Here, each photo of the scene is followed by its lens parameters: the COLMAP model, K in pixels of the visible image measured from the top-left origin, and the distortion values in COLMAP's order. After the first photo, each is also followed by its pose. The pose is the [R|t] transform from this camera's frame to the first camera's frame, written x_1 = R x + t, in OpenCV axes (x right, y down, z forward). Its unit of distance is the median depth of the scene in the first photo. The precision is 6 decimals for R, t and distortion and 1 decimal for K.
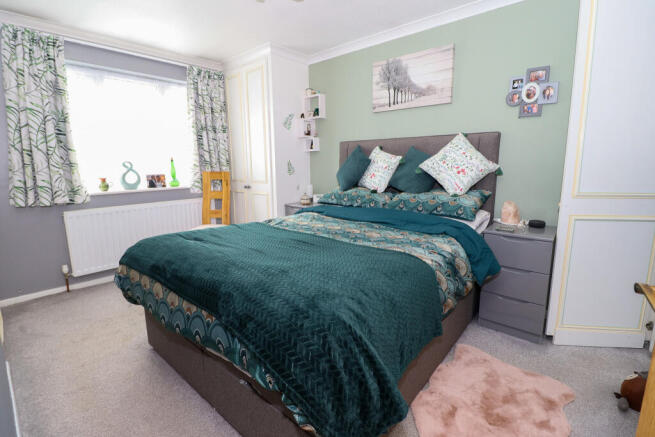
lens RADIAL K [[304.6, 0, 333.1], [0, 304.6, 216.4], [0, 0, 1]] dist [-0.002471, -0.002950]
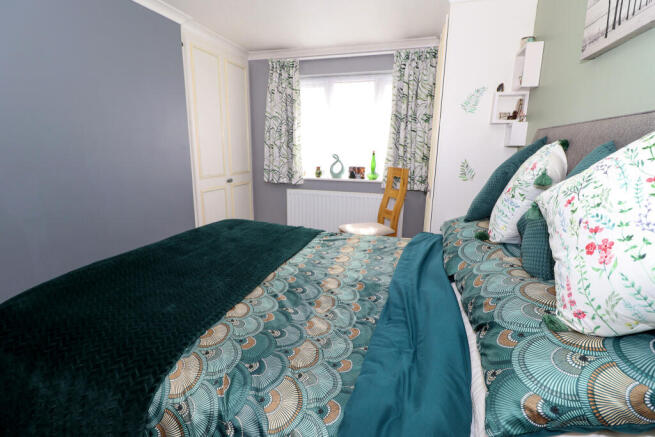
lens RADIAL K [[304.6, 0, 329.7], [0, 304.6, 215.6], [0, 0, 1]] dist [-0.002471, -0.002950]
pose [[0.400855, 0.214550, -0.890664, 0.391796], [-0.179657, 0.971724, 0.153220, -0.123048], [0.898353, 0.098595, 0.428066, 0.496262]]
